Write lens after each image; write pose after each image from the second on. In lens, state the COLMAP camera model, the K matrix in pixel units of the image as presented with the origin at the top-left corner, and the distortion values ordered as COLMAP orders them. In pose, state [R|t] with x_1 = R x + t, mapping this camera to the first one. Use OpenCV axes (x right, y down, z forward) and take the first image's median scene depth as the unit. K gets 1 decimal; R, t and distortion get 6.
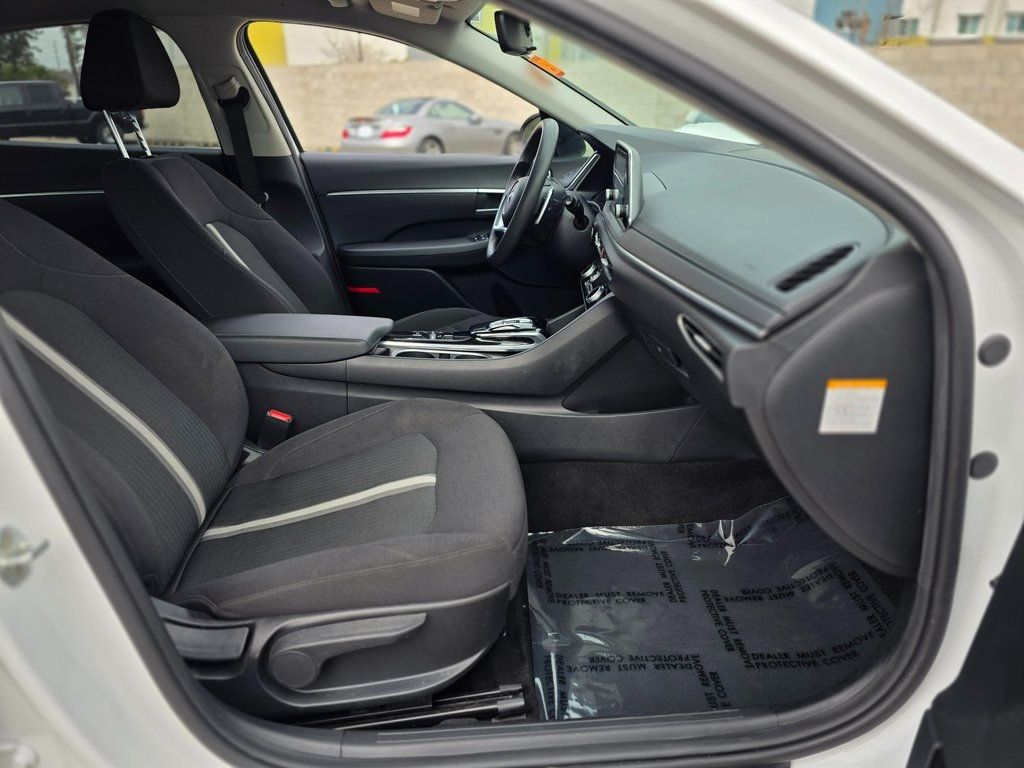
lens RADIAL K [[701.6, 0, 515.1], [0, 701.6, 385.2], [0, 0, 1]] dist [0.027596, -0.006767]
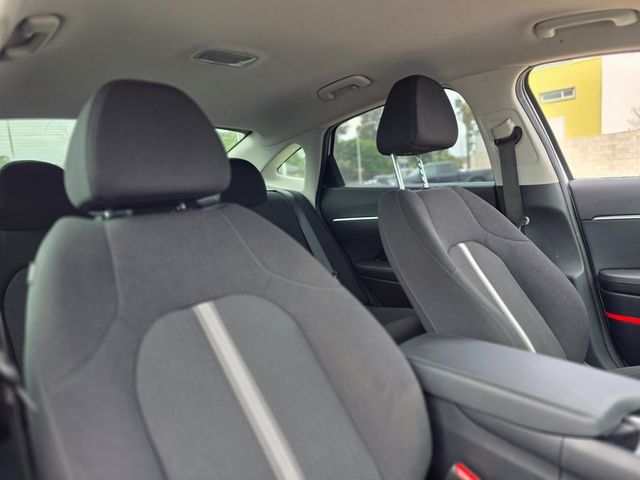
lens RADIAL K [[438.5, 0, 322.2], [0, 438.5, 244.2], [0, 0, 1]] dist [0.027596, -0.006767]
pose [[0.660527, 0.052443, -0.748968, -0.053043], [-0.208621, 0.971094, -0.115990, -0.089885], [0.721236, 0.232865, 0.652375, 0.347807]]
